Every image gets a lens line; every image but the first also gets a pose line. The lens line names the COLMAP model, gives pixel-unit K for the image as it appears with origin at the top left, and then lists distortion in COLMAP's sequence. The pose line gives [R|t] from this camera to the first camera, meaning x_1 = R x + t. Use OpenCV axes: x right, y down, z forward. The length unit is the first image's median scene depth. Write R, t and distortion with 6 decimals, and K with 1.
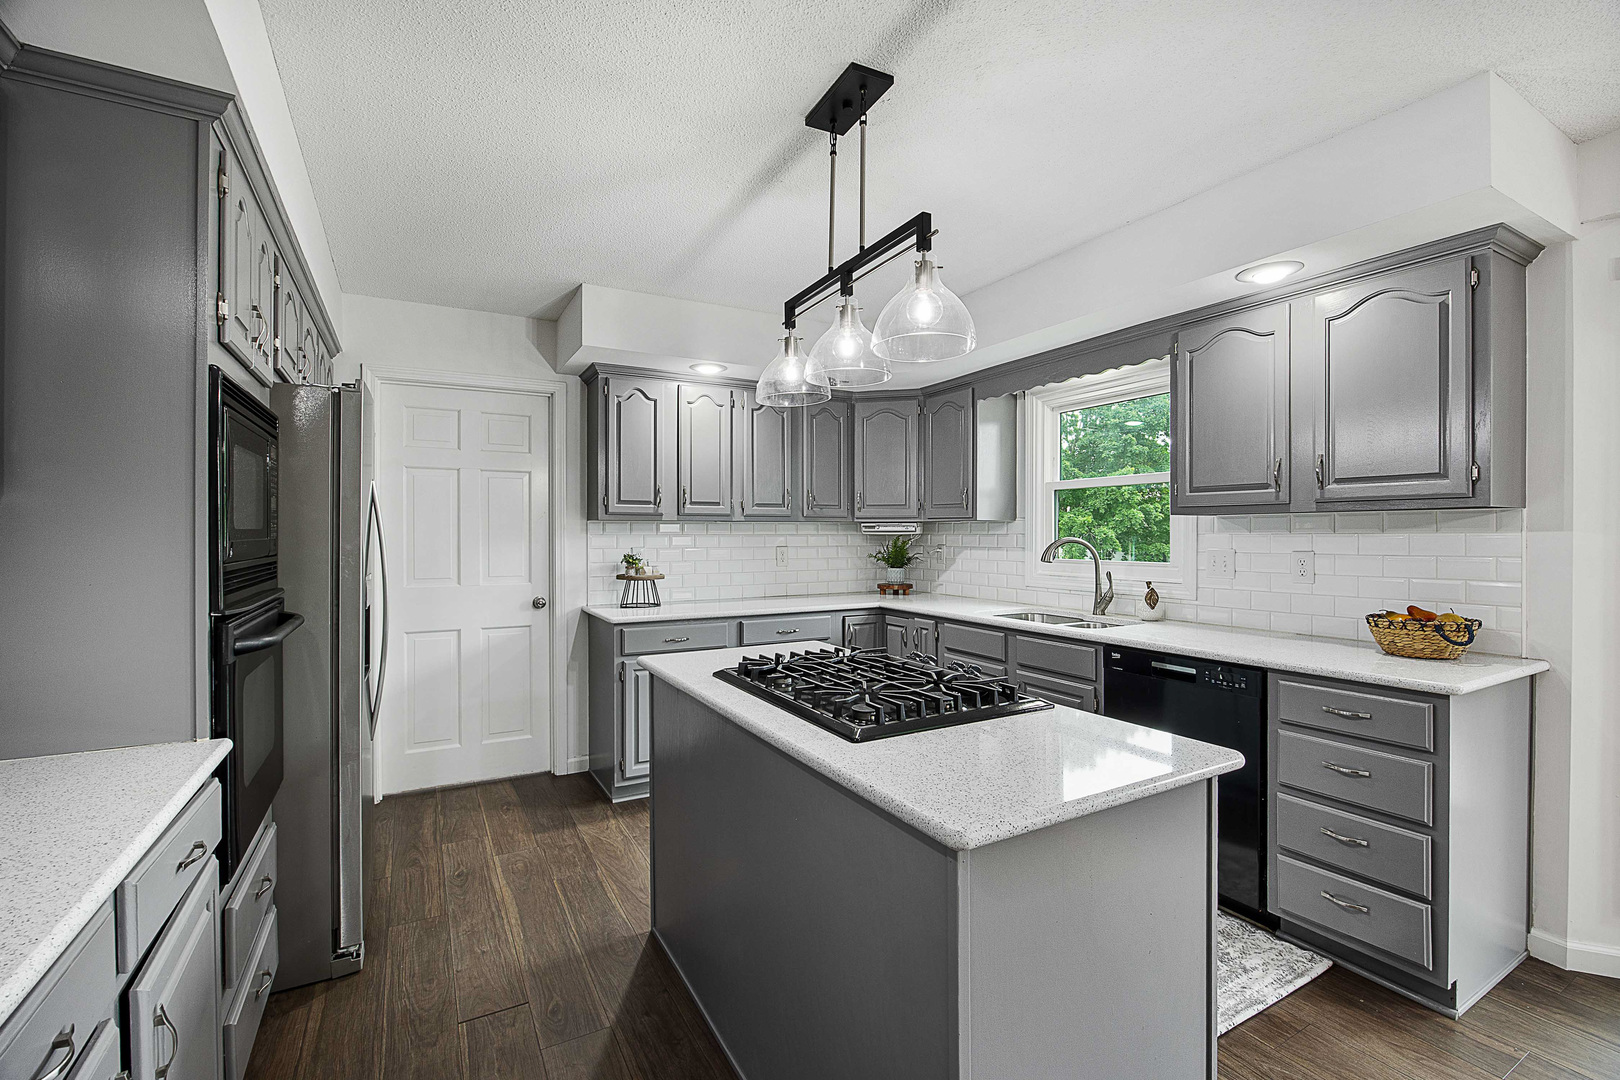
lens RADIAL K [[728.4, 0, 819.1], [0, 728.4, 531.5], [0, 0, 1]] dist [-0.003403, -0.000054]
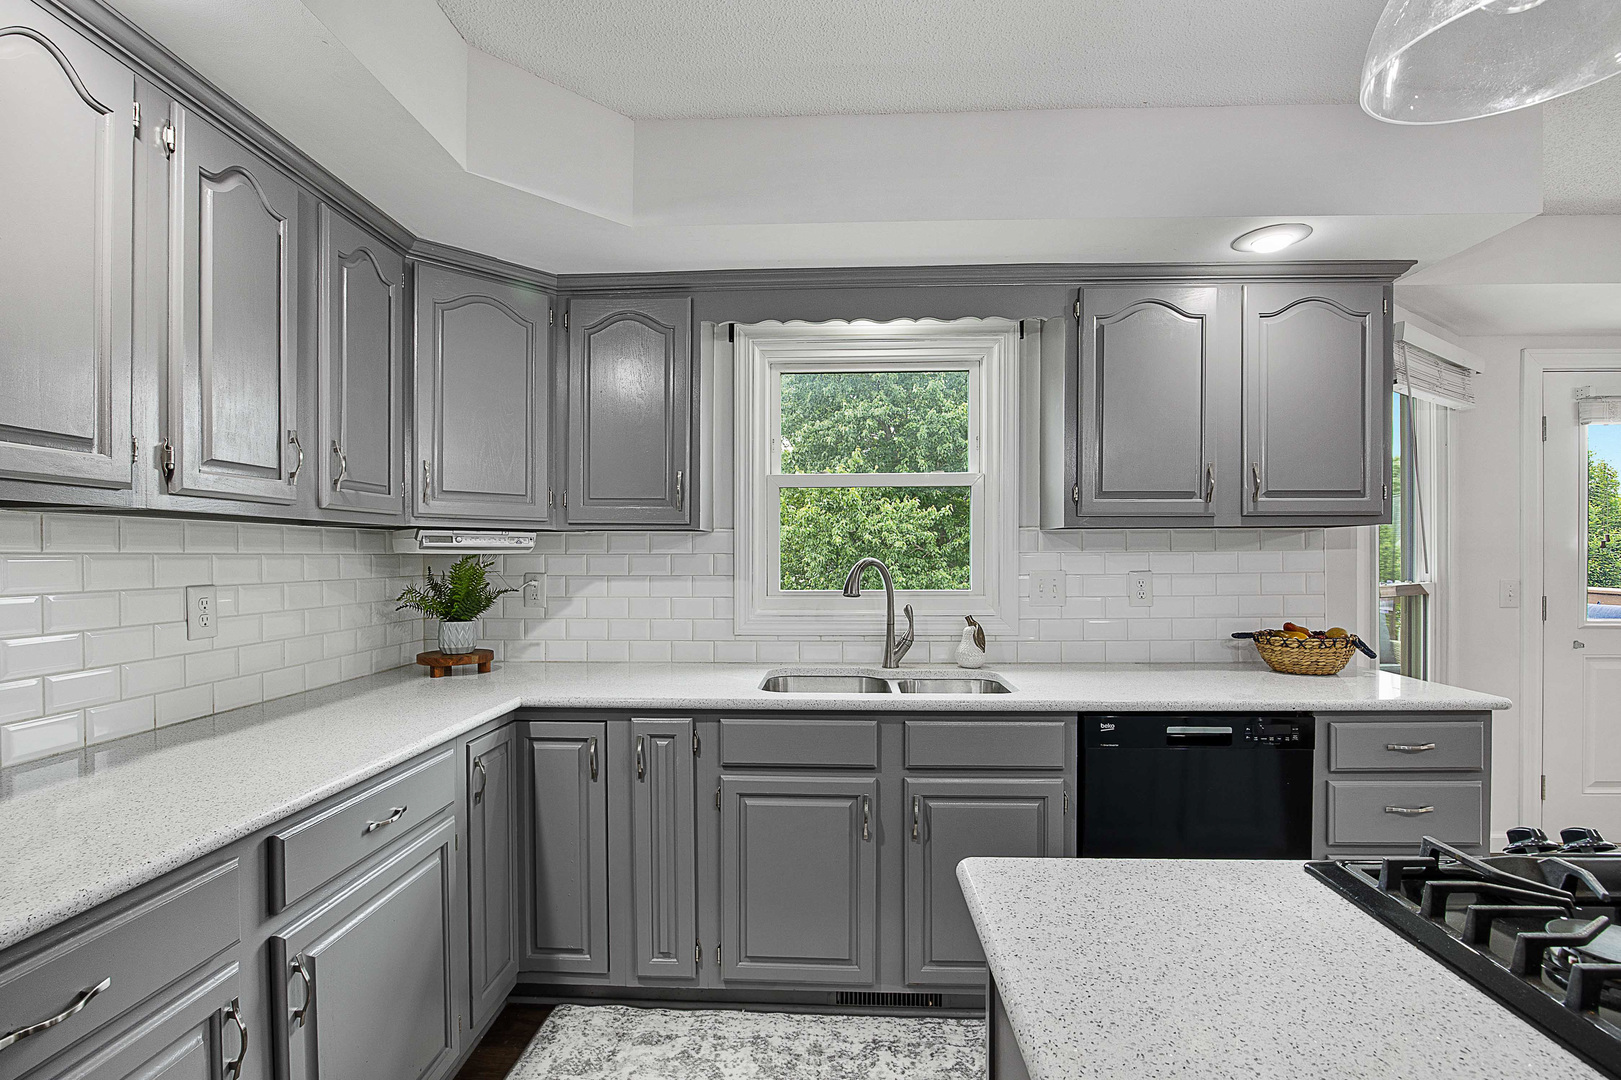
lens RADIAL K [[745.5, 0, 803.4], [0, 745.5, 567.3], [0, 0, 1]] dist [-0.015903, 0.000067]
pose [[0.524665, -0.013918, 0.851195, -0.251664], [-0.000021, 0.999866, 0.016362, 0.005380], [-0.851309, -0.008602, 0.524594, 0.645020]]
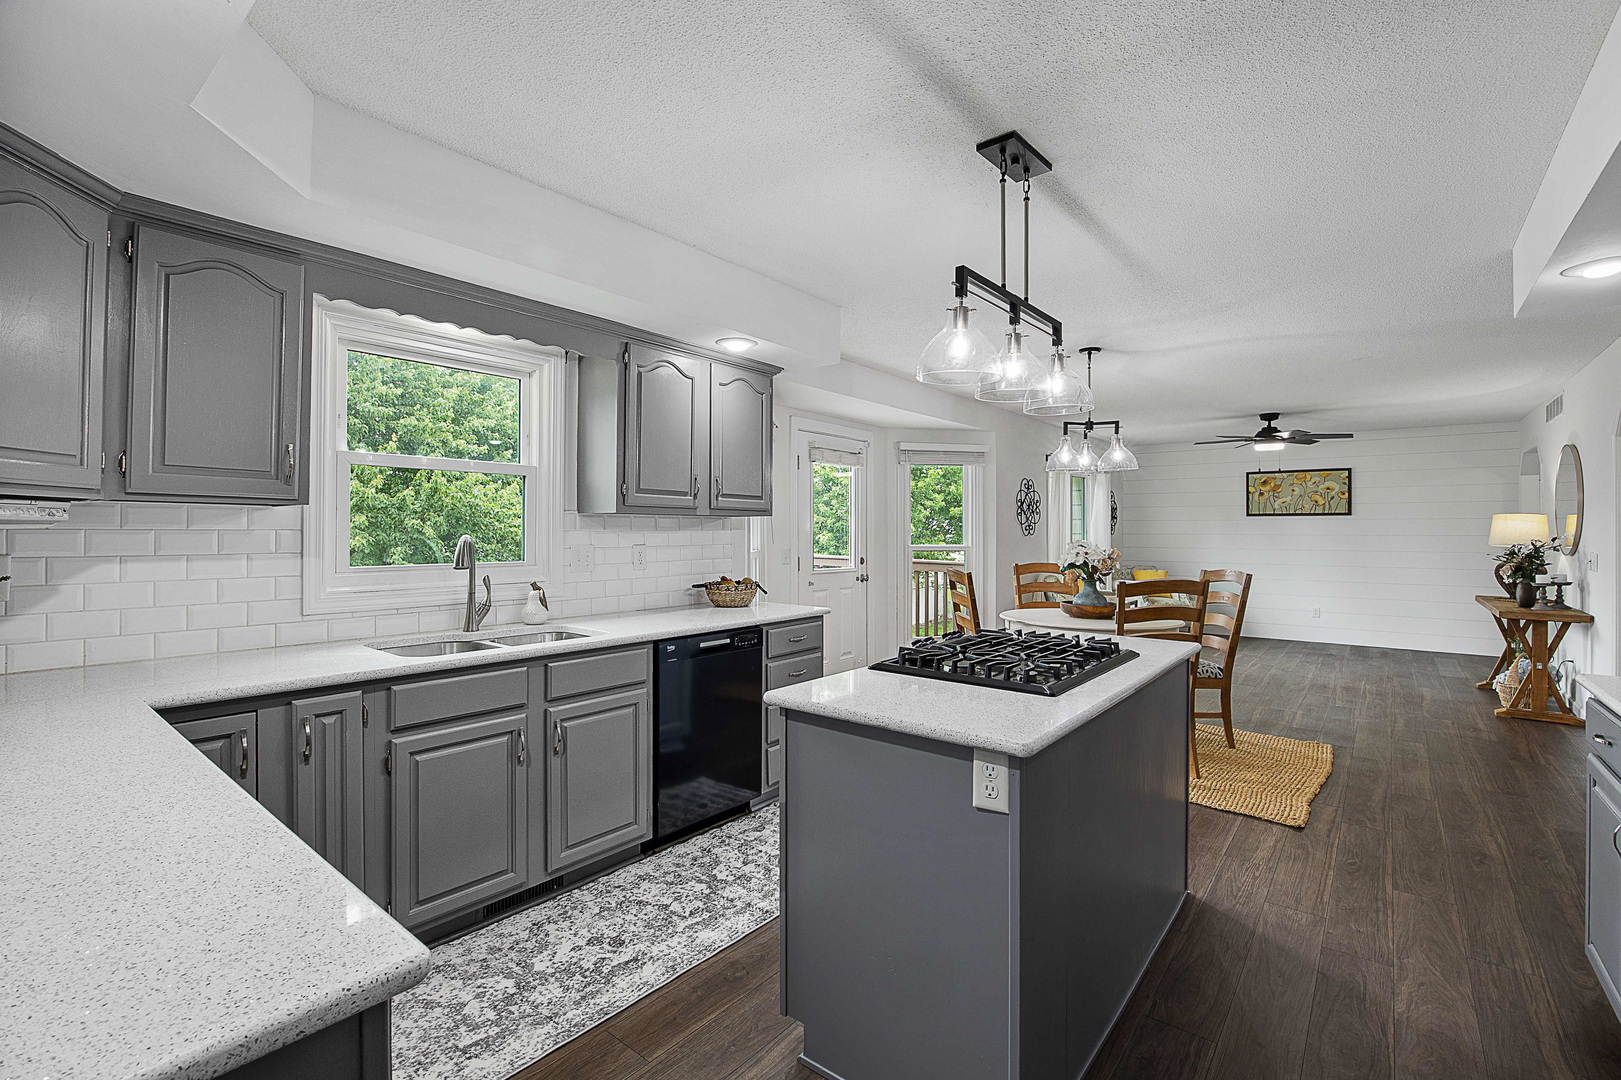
lens RADIAL K [[728.9, 0, 819.6], [0, 728.9, 531.5], [0, 0, 1]] dist [-0.003403, -0.000054]
pose [[-0.381685, -0.000117, 0.924292, -0.466475], [-0.005722, 0.999981, -0.002236, 0.003990], [-0.924275, -0.006142, -0.381679, 0.883927]]
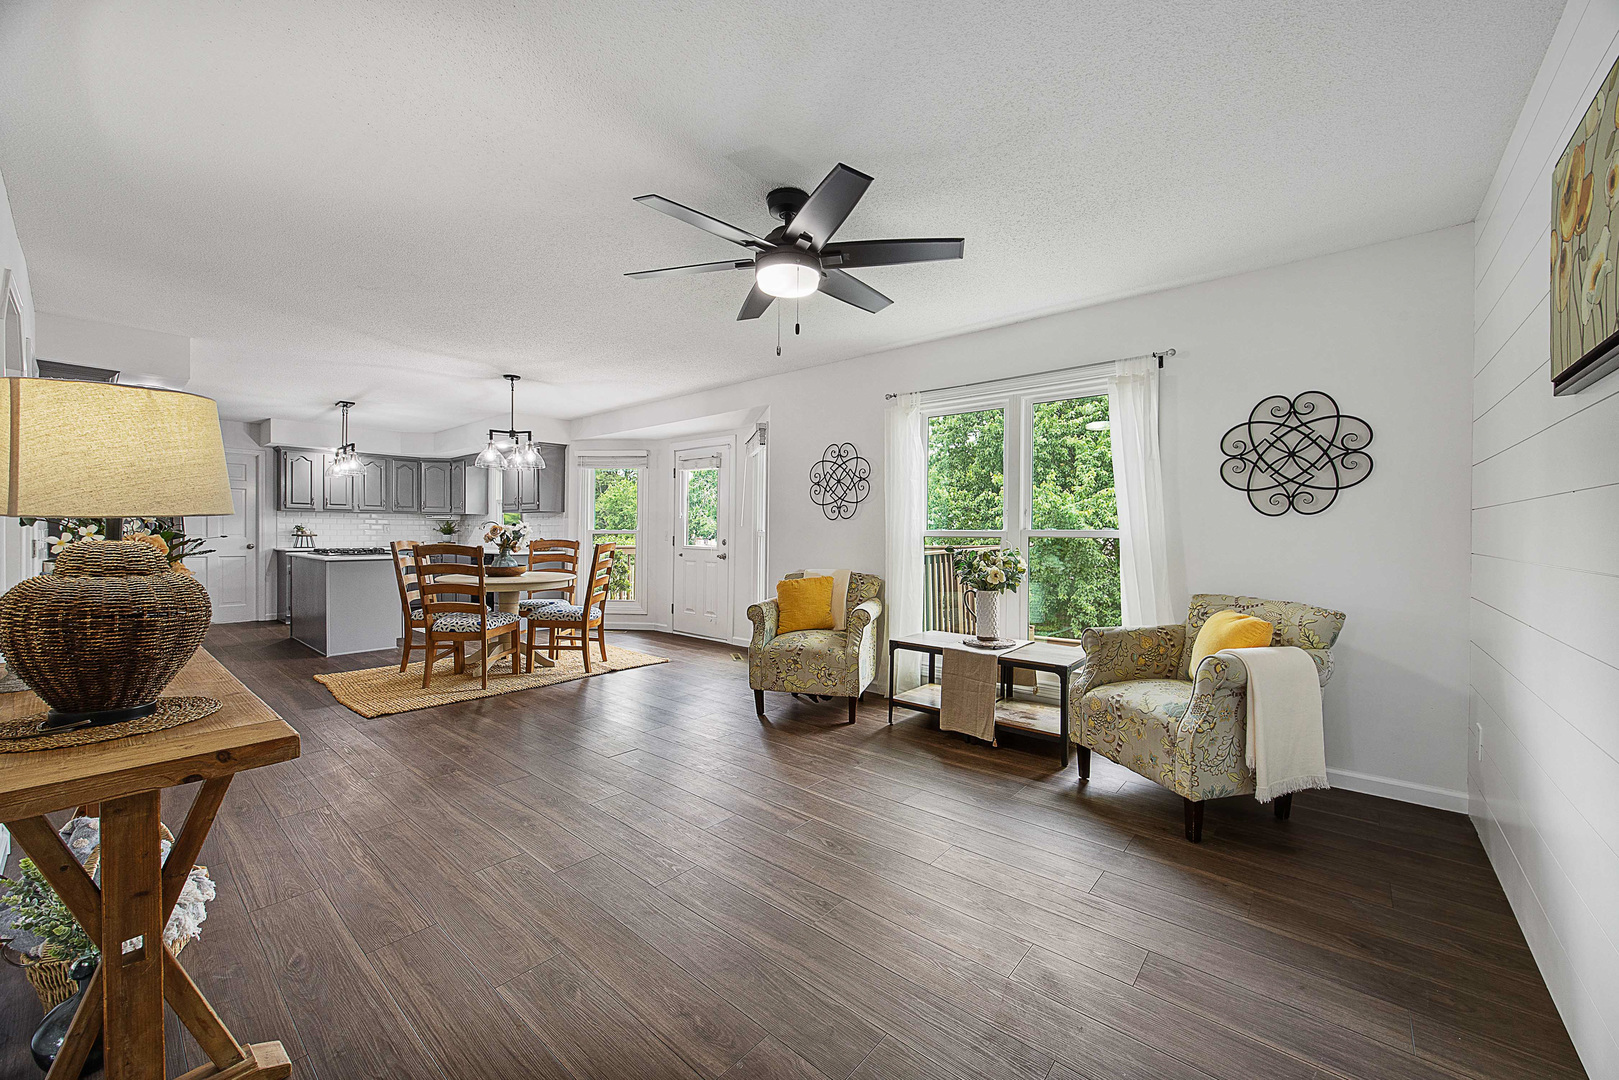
lens RADIAL K [[628.6, 0, 809.5], [0, 628.6, 540.0], [0, 0, 1]] dist [-0.000428, -0.000068]
pose [[0.935685, 0.003361, 0.352821, 0.583724], [-0.009320, 0.999841, 0.015193, 0.032239], [-0.352714, -0.017505, 0.935567, -1.521963]]
